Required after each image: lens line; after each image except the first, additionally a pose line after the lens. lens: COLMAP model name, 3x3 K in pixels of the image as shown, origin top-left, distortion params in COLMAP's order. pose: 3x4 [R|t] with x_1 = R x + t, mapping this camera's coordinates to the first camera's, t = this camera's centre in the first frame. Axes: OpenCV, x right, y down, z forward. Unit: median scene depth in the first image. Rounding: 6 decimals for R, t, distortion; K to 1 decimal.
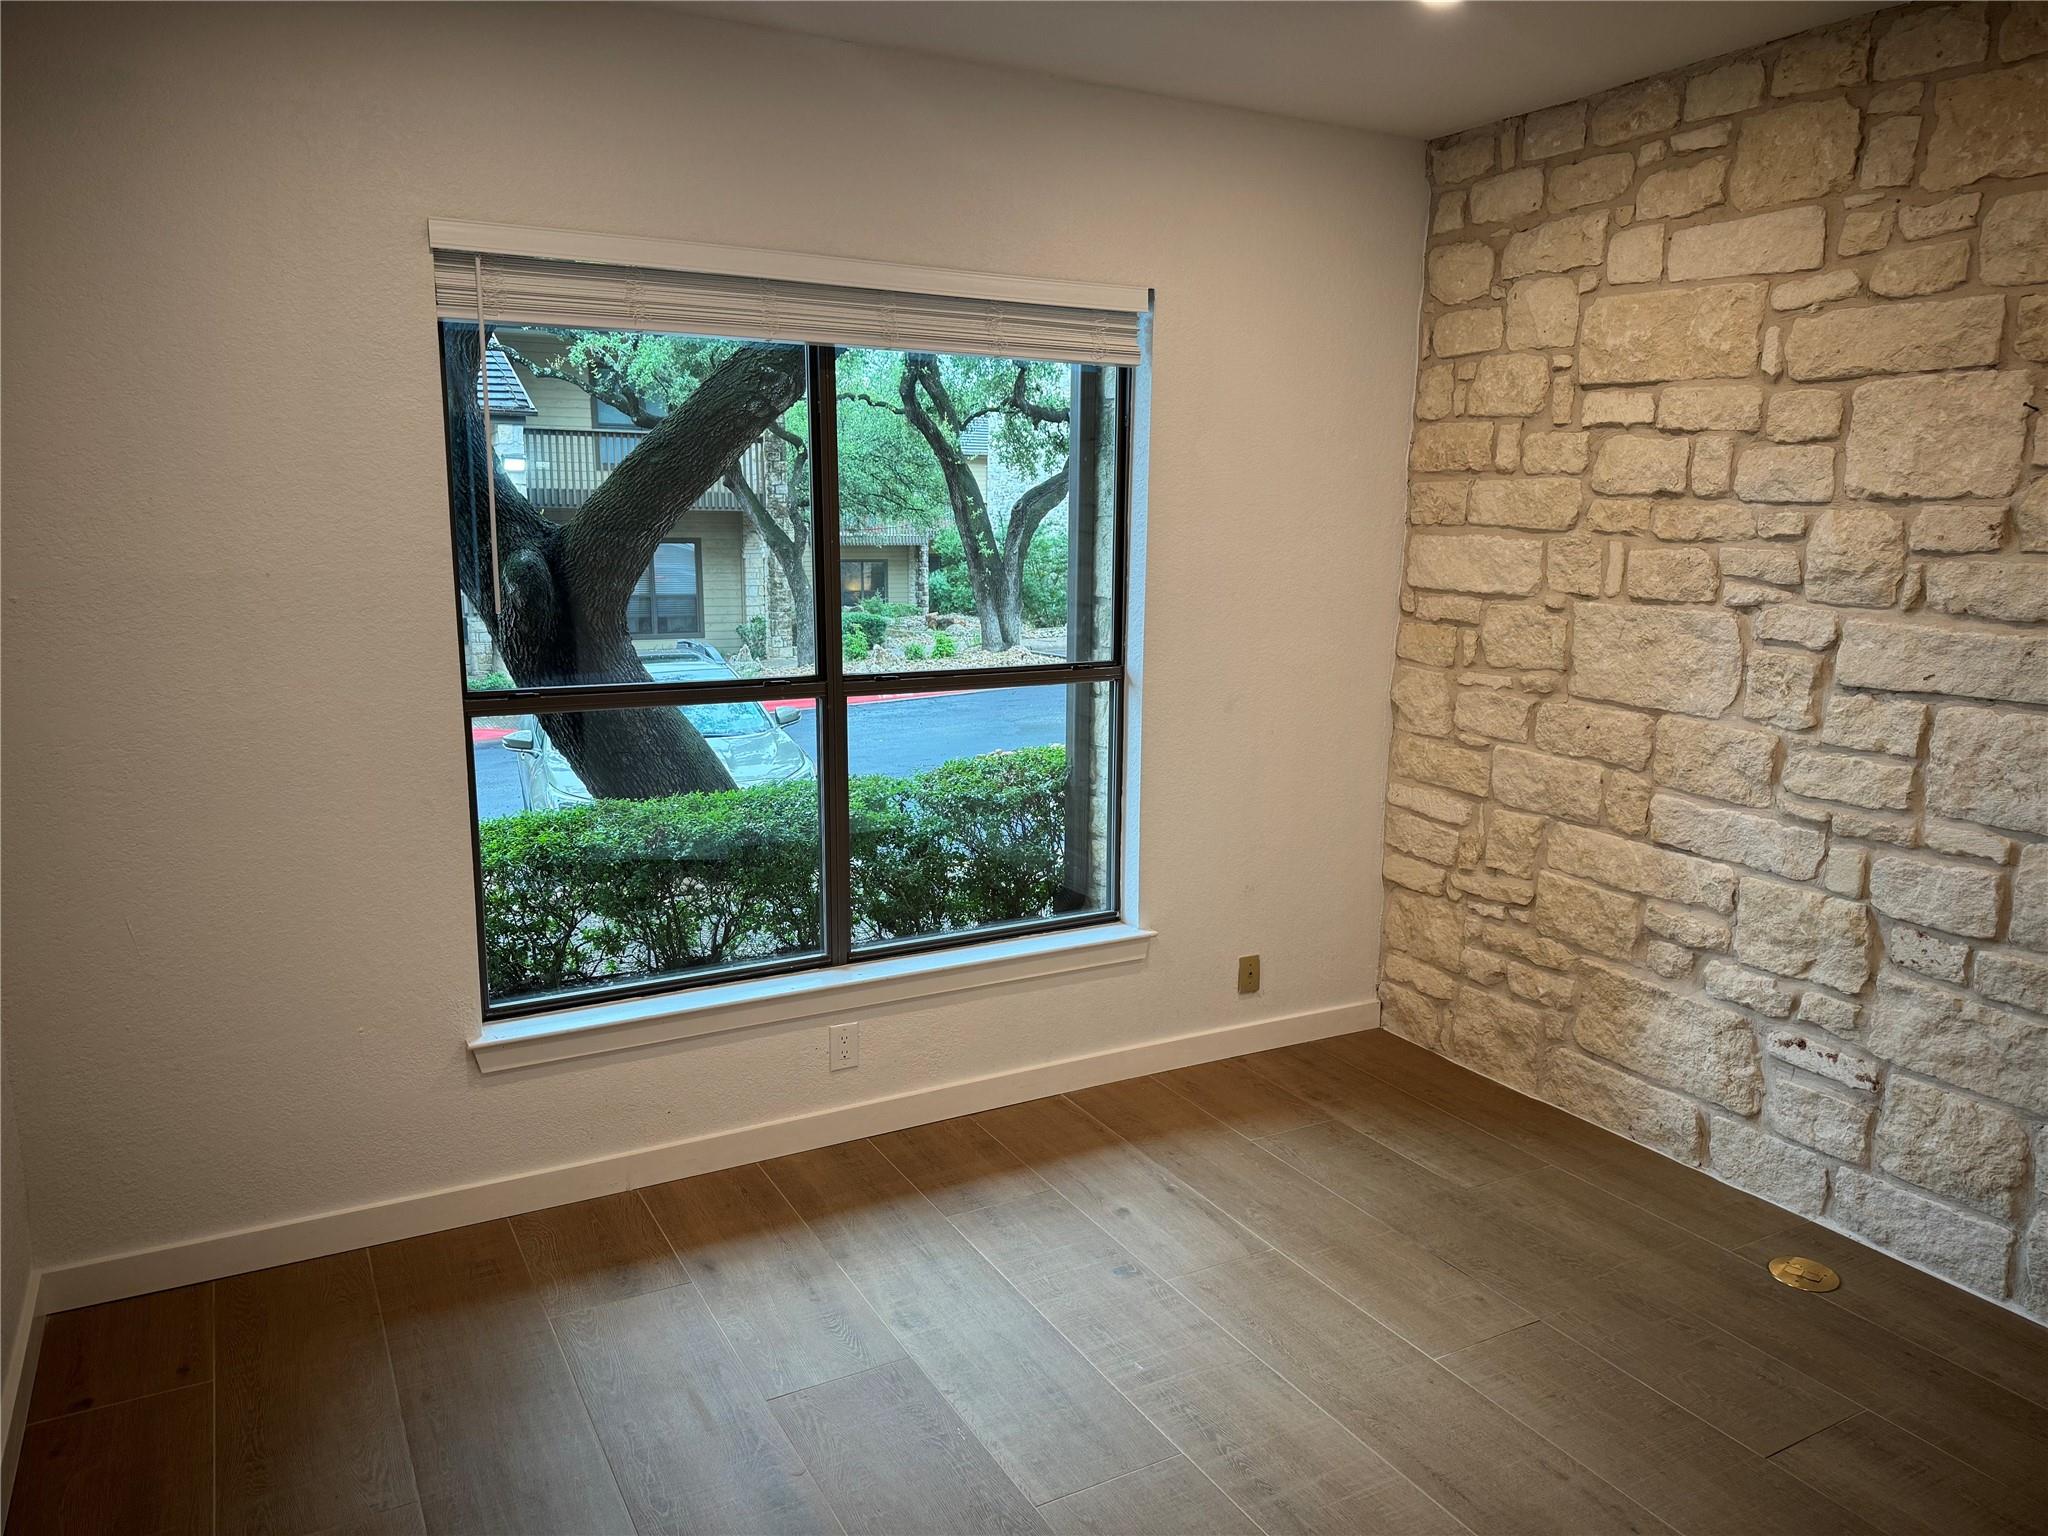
lens RADIAL K [[1441.4, 0, 1029.6], [0, 1441.4, 773.7], [0, 0, 1]] dist [0.158669, -0.313352]
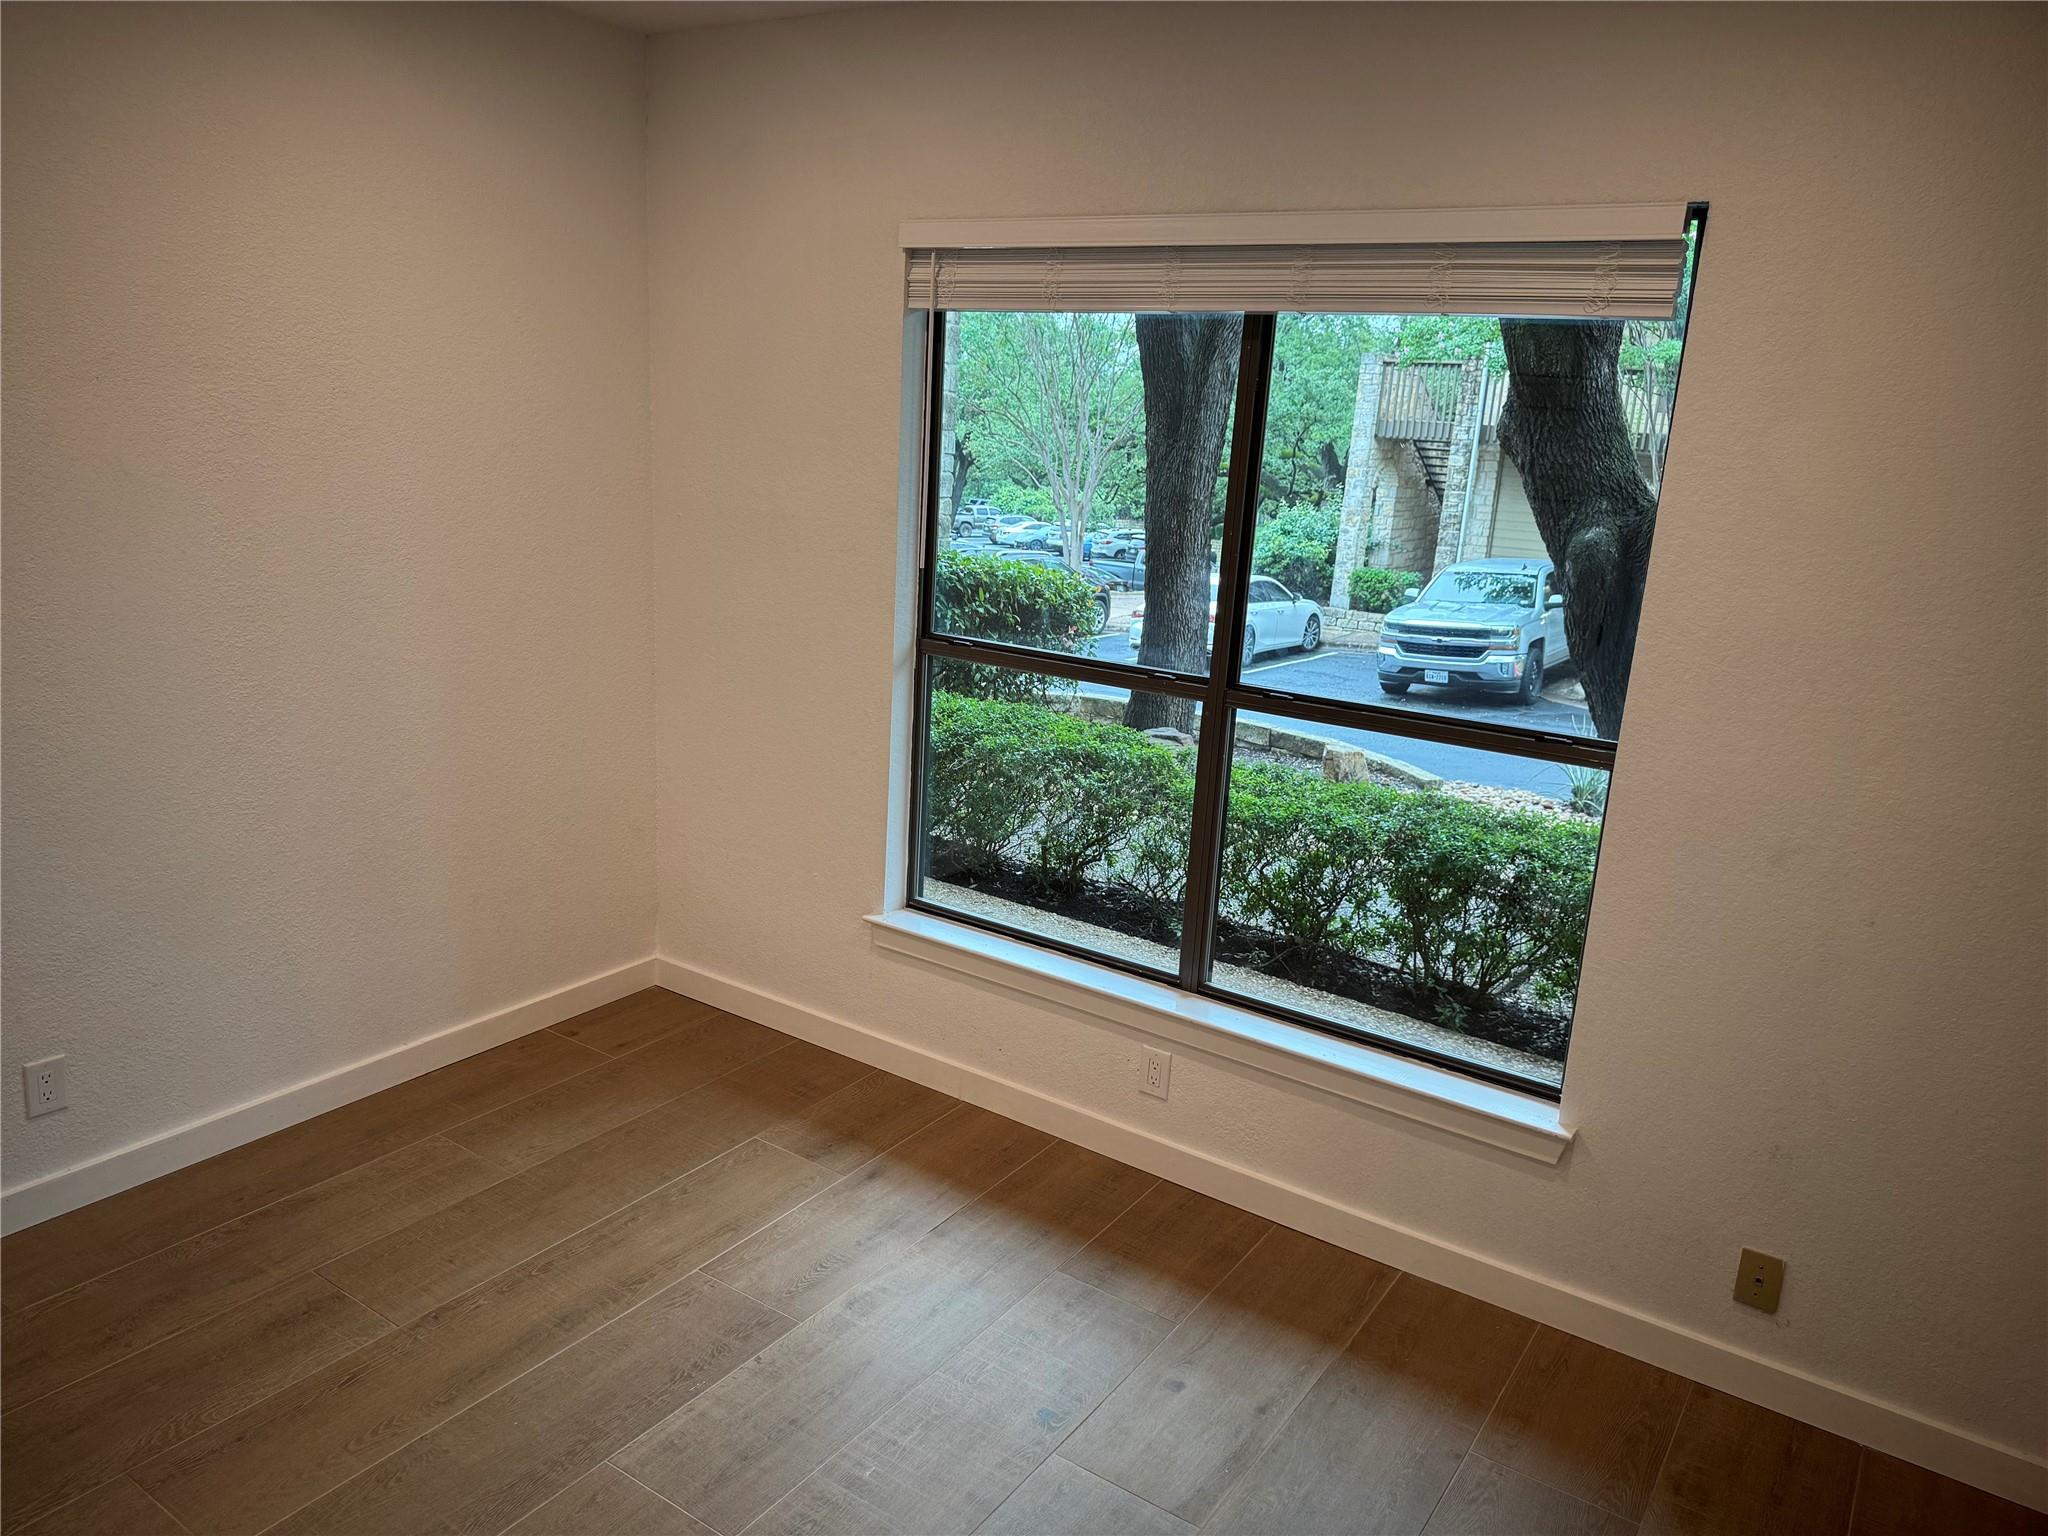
lens RADIAL K [[1443.0, 0, 1012.9], [0, 1443.0, 779.1], [0, 0, 1]] dist [0.179594, -0.333503]
pose [[0.443903, 0.238048, -0.863877, 0.574696], [-0.210335, 0.964813, 0.157781, -0.118480], [0.871039, 0.111664, 0.478353, 0.436935]]
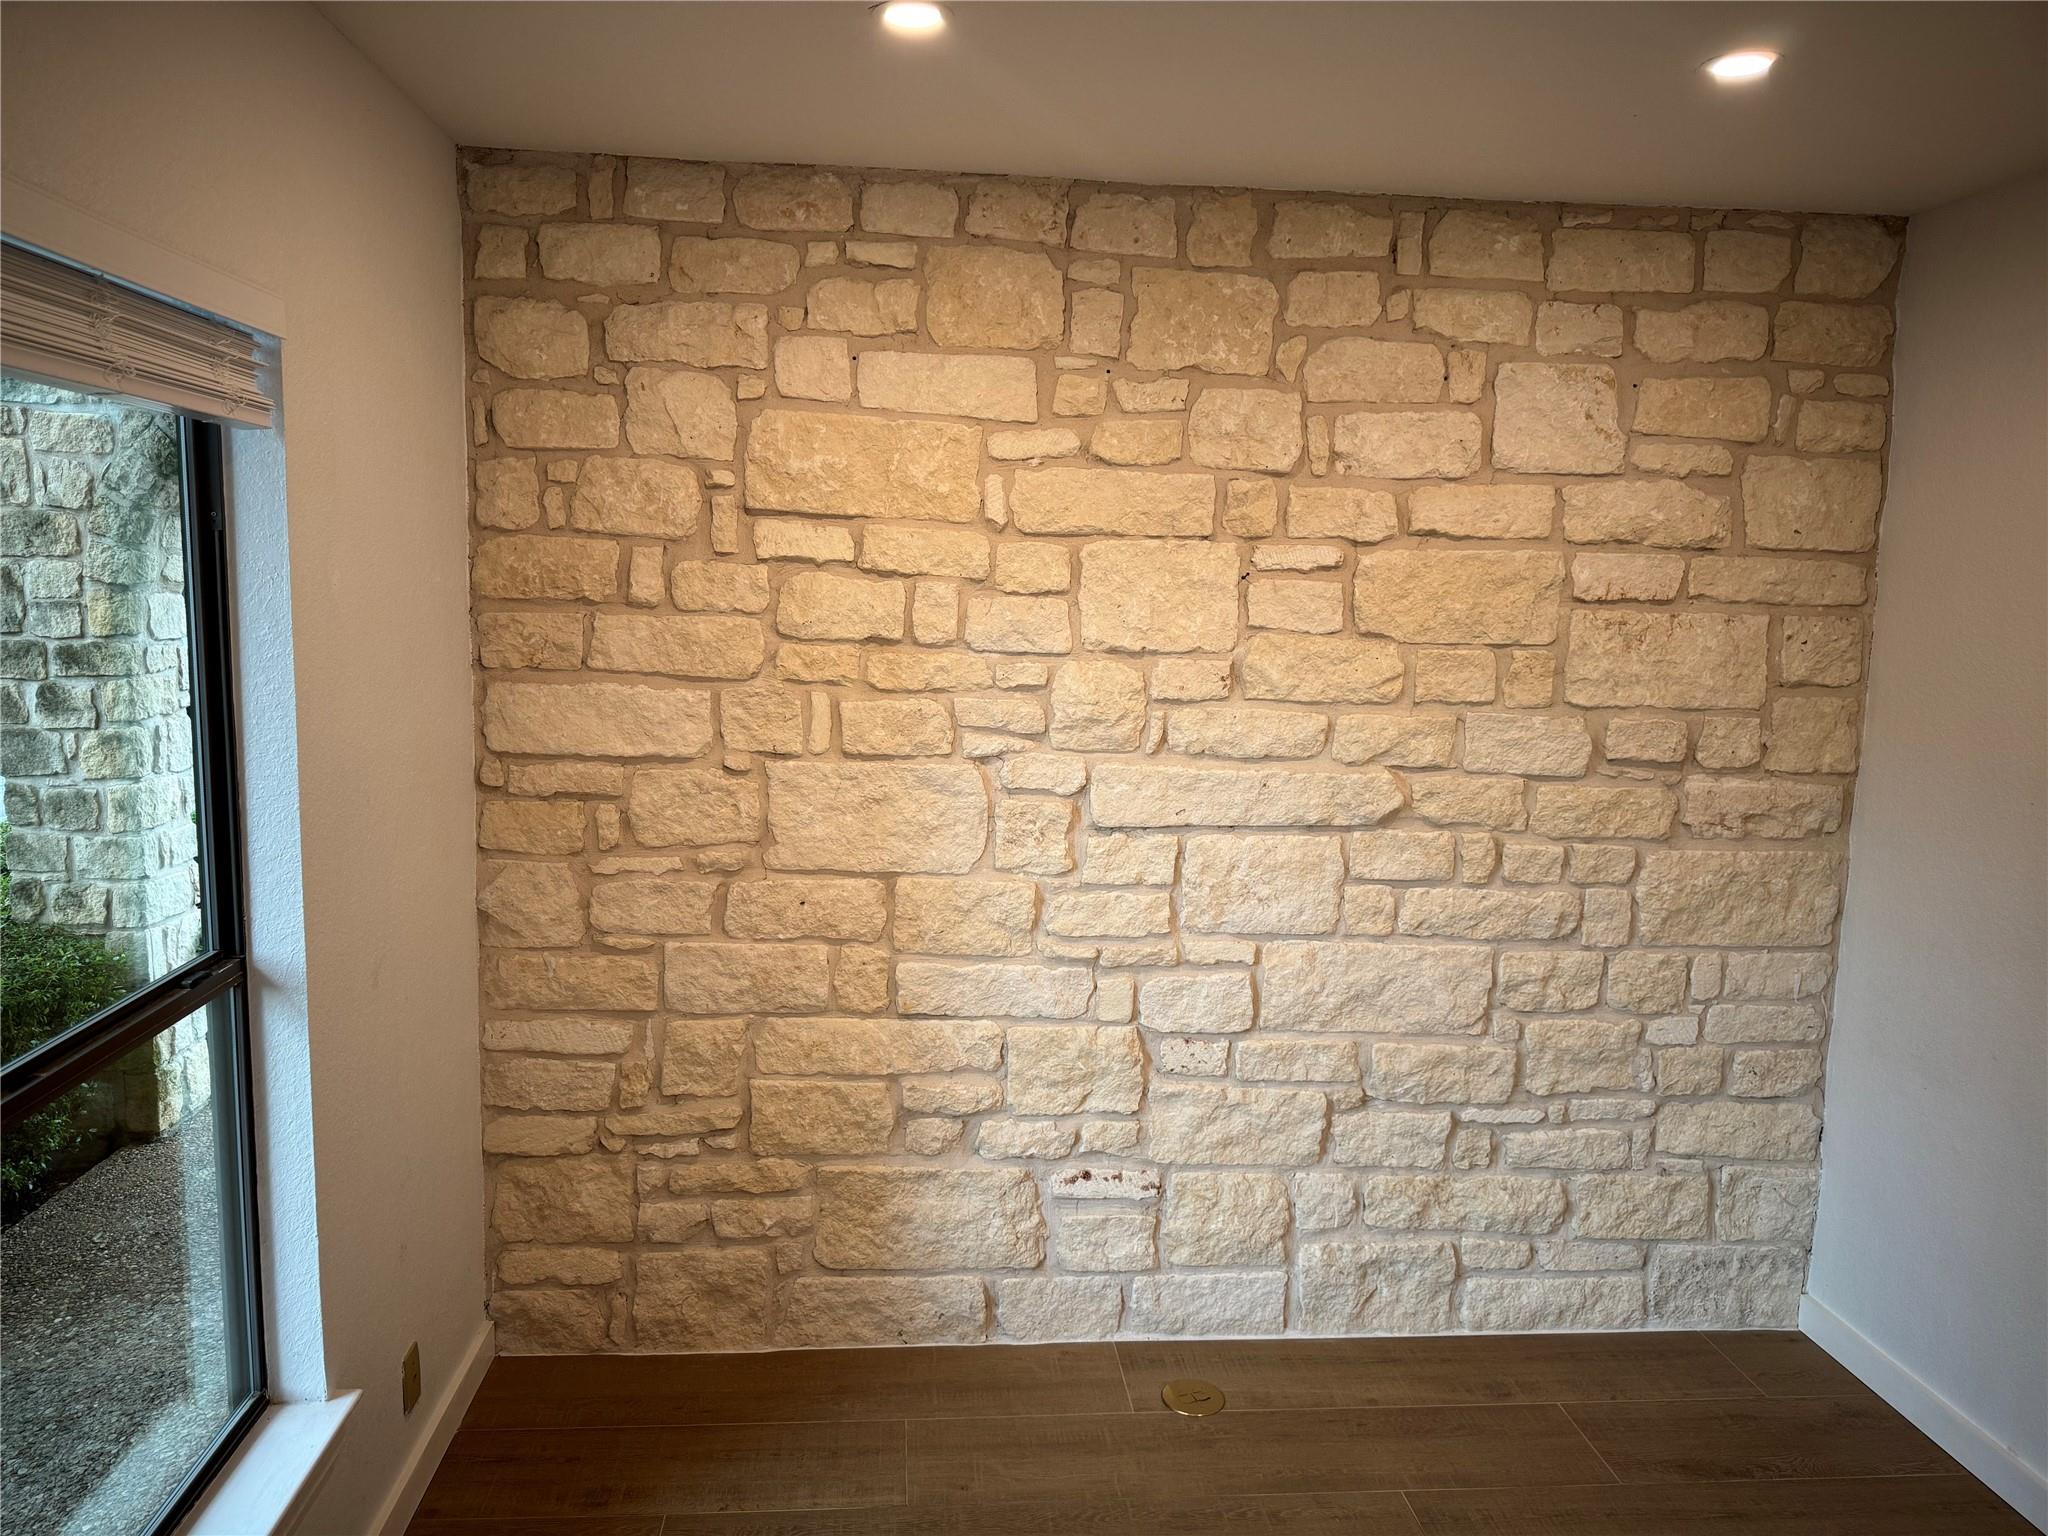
lens RADIAL K [[1438.9, 0, 1027.5], [0, 1438.9, 776.4], [0, 0, 1]] dist [0.191183, -0.412400]
pose [[0.407374, -0.120823, 0.905234, -0.330492], [0.141262, 0.987617, 0.068248, -0.145553], [-0.902270, 0.100073, 0.419397, 0.514737]]
